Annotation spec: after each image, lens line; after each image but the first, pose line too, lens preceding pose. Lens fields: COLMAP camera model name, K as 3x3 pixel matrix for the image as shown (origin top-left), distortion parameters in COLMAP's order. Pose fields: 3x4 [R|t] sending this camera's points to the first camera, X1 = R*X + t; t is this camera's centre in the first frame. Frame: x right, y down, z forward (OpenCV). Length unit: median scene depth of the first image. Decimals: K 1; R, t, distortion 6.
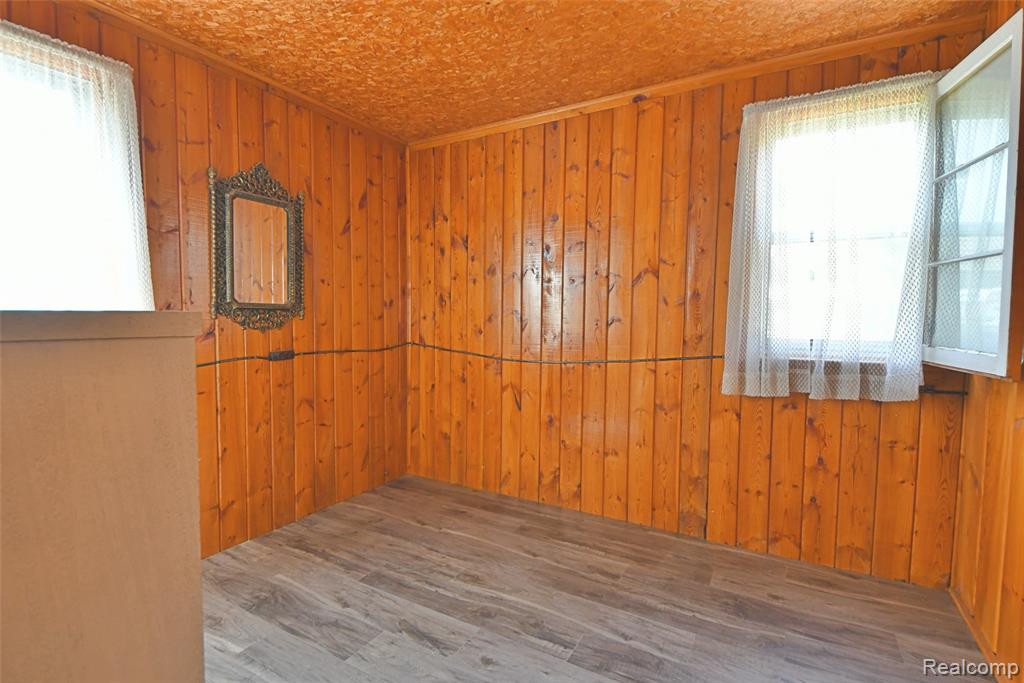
lens RADIAL K [[490.1, 0, 509.0], [0, 490.1, 343.2], [0, 0, 1]] dist [-0.003239, -0.001025]
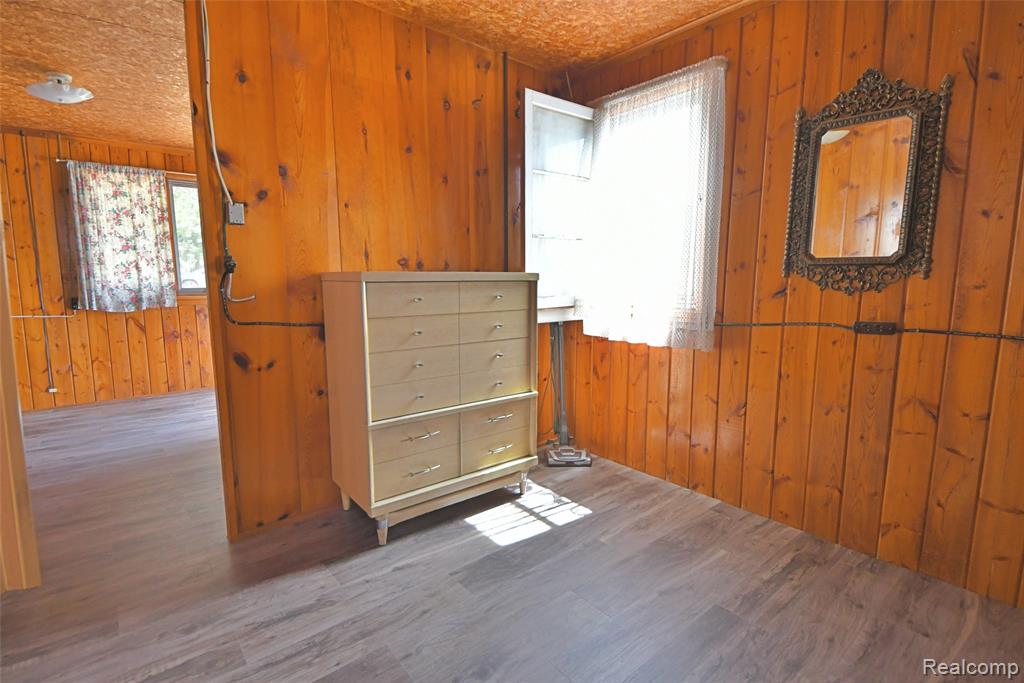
lens RADIAL K [[490.1, 0, 509.0], [0, 490.1, 343.2], [0, 0, 1]] dist [-0.003239, -0.001025]
pose [[-0.356173, 0.119505, -0.926747, 0.436724], [-0.056428, 0.987227, 0.148991, -0.032236], [0.932715, 0.105361, -0.344880, 0.788549]]
